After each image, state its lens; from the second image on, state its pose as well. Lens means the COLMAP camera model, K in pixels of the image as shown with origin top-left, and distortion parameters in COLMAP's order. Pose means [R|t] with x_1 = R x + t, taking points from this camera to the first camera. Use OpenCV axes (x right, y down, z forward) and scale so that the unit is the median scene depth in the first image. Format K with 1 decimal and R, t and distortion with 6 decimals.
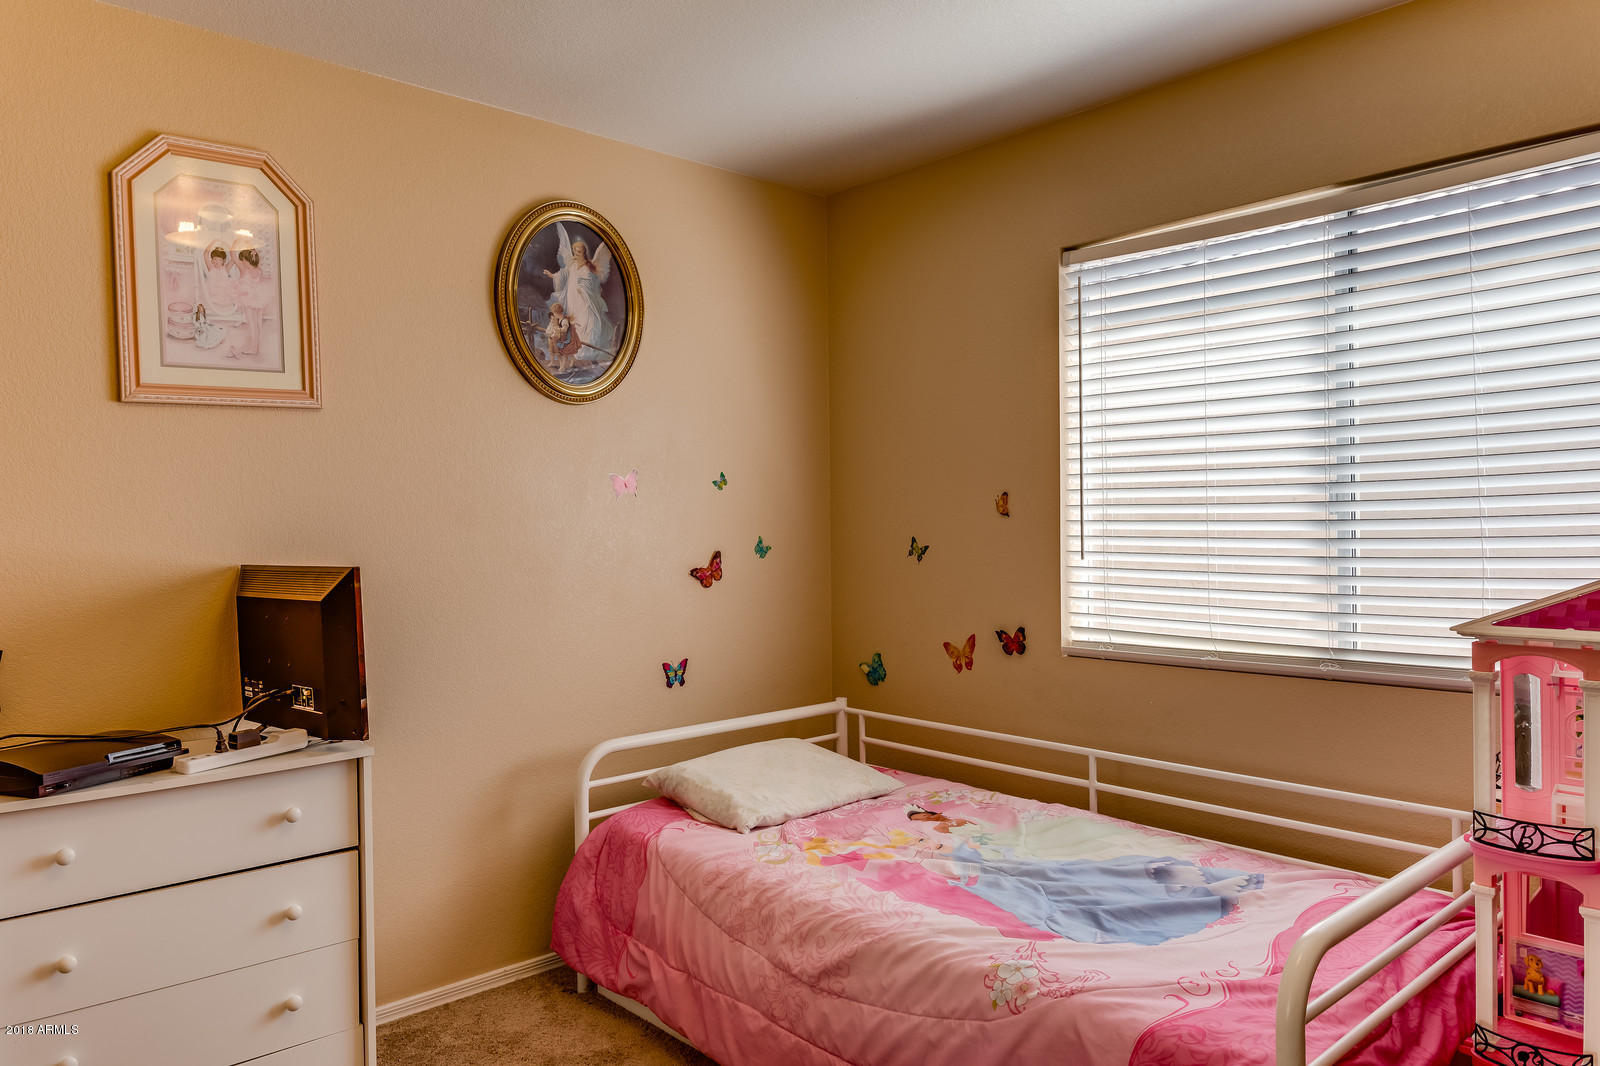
lens RADIAL K [[1123.7, 0, 800.0], [0, 1123.7, 533.0], [0, 0, 1]] dist [0.003862, 0.000401]
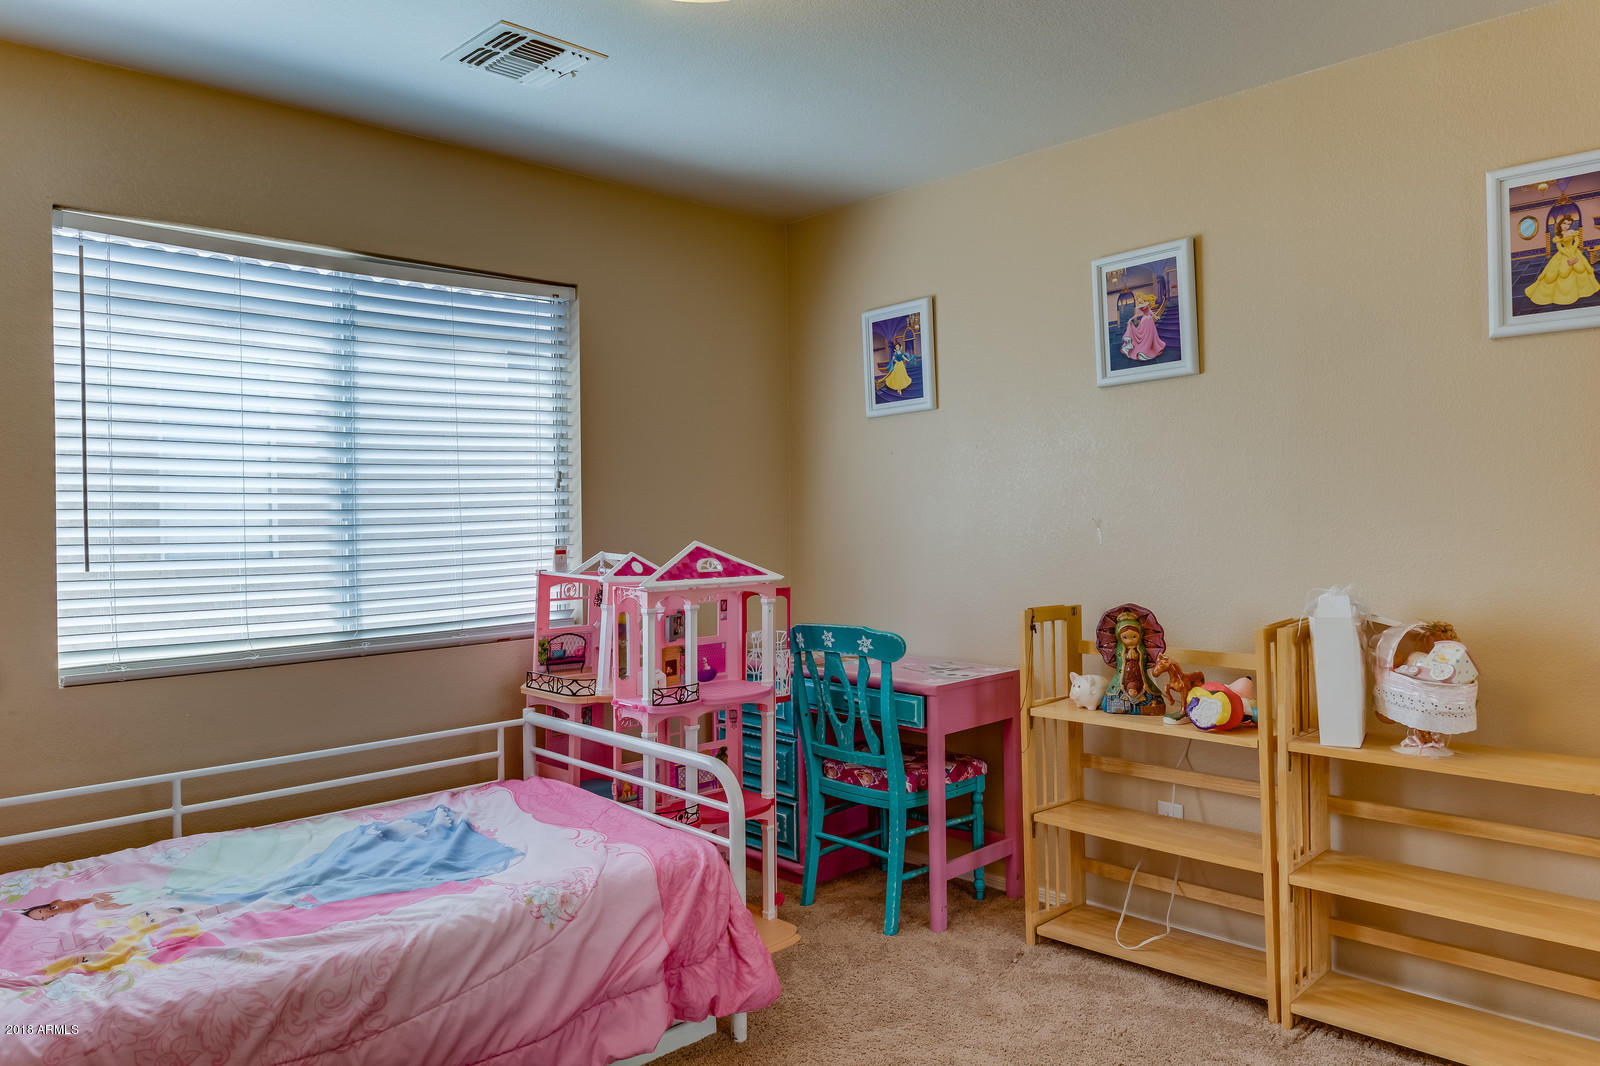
lens RADIAL K [[1071.7, 0, 798.4], [0, 1071.7, 525.6], [0, 0, 1]] dist [0.003268, -0.000460]
pose [[-0.039611, 0.012251, 0.999140, -0.689701], [0.030038, 0.999488, -0.011065, 0.016257], [-0.998764, 0.029574, -0.039958, 0.557574]]
